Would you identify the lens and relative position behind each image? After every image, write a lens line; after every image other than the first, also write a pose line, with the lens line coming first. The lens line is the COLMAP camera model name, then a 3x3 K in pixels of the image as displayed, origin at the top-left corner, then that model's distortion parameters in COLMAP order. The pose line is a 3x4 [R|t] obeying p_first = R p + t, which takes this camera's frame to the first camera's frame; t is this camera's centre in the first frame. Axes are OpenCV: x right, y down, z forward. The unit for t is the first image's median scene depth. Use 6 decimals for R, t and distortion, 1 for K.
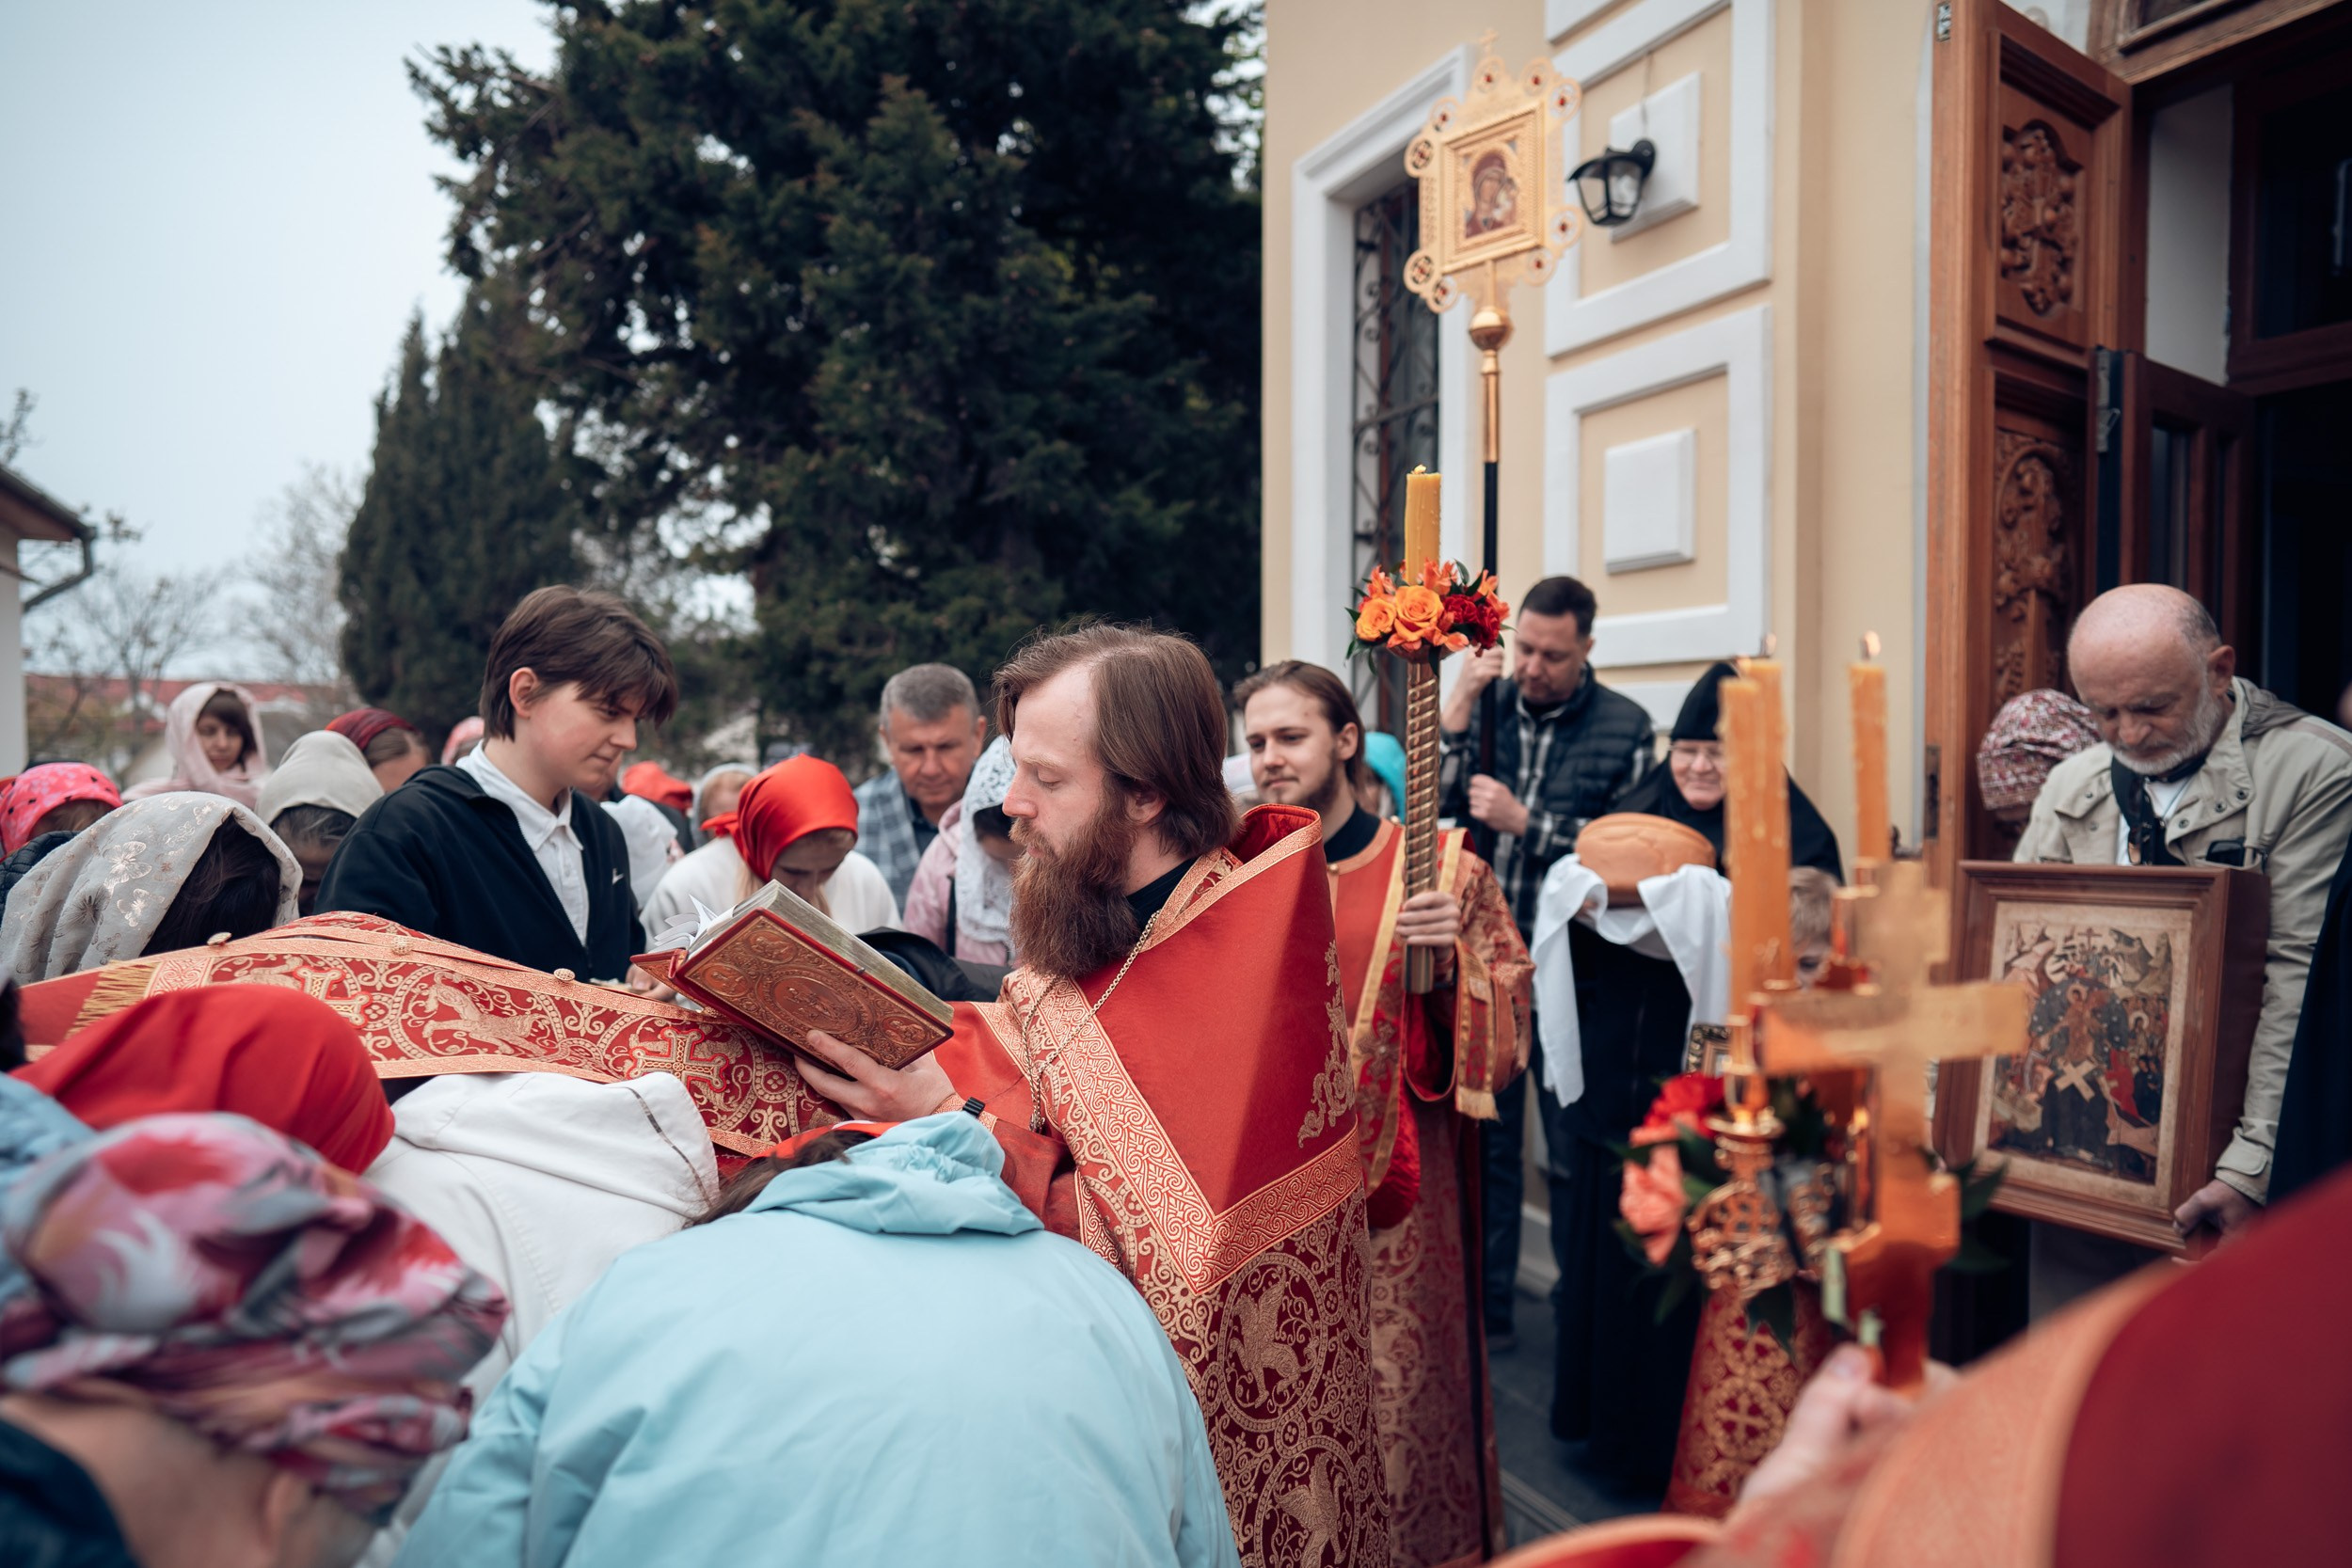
lens RADIAL K [[1618.8, 0, 1184.0], [0, 1618.8, 823.4], [0, 0, 1]] dist [0.002442, 0.003114]
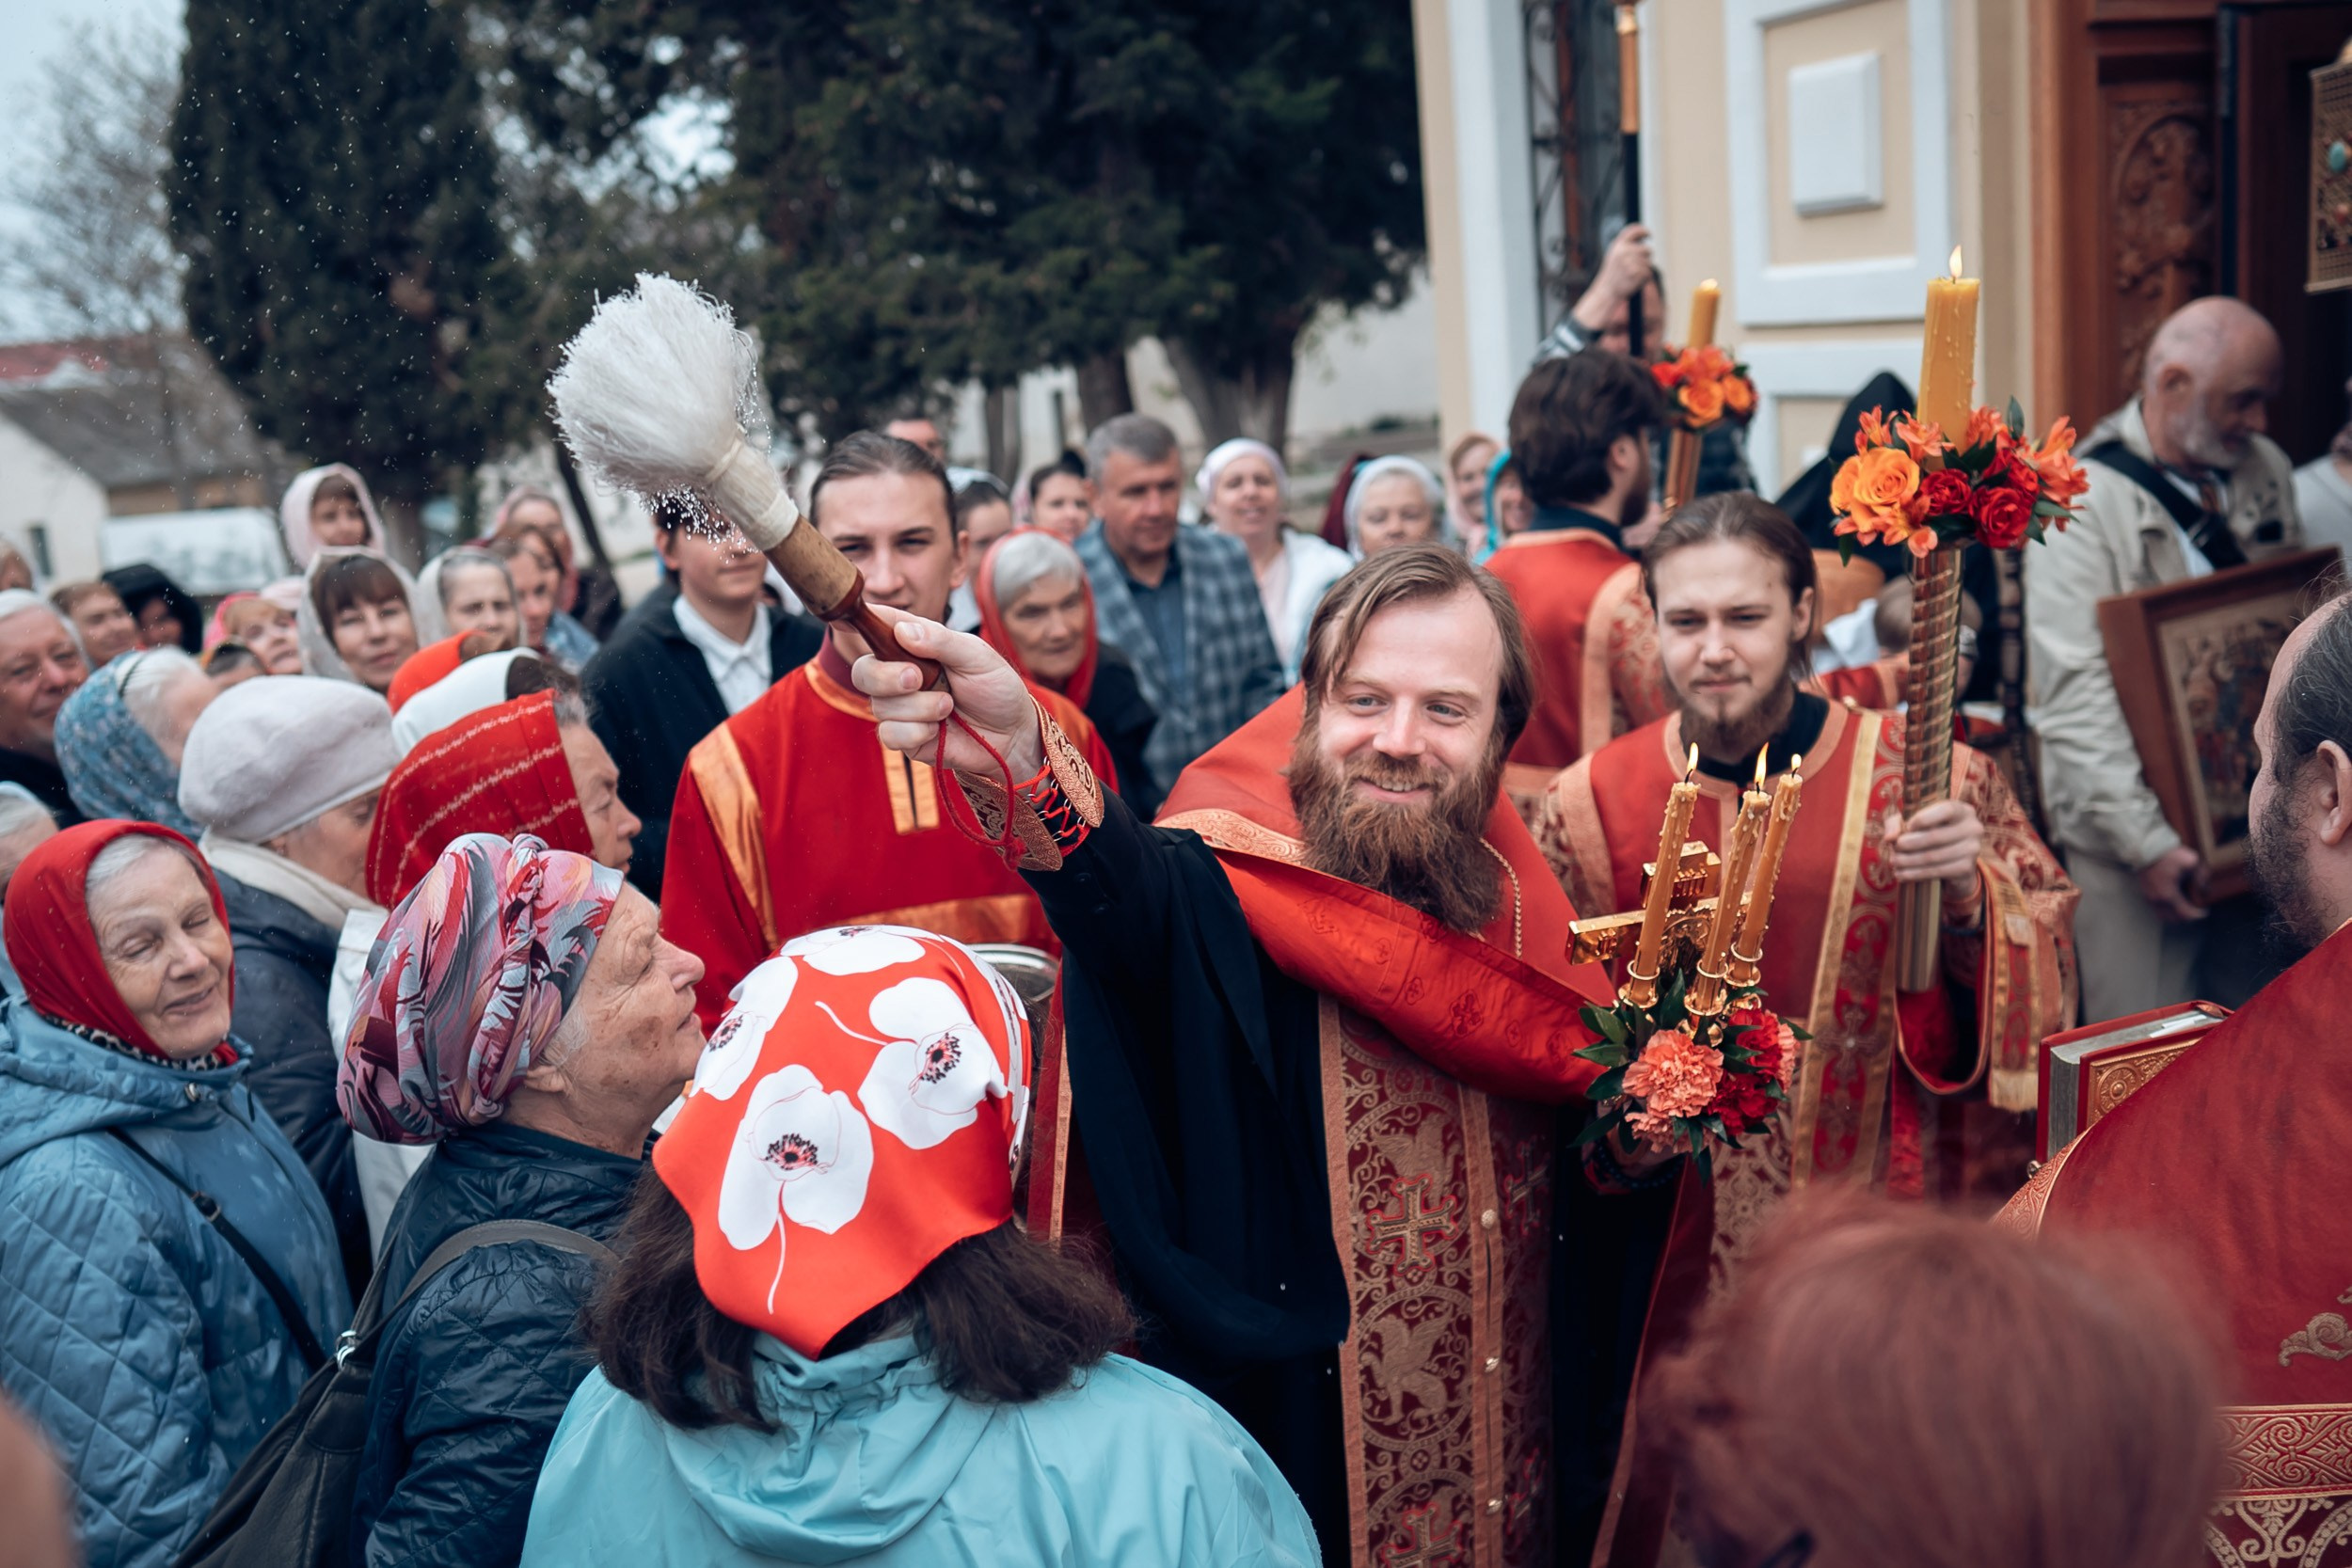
lens RADIAL K [[2497.8, 0, 1071.0], [0, 2497.8, 920.9], [0, 0, 1]] dist [0.078903, 0.012082]
pose [[0.987327, -0.068996, -0.142915, 0.027137], [0.095363, 0.977763, 0.186777, -0.047812], [0.126851, -0.198039, 0.971951, -0.299724]]
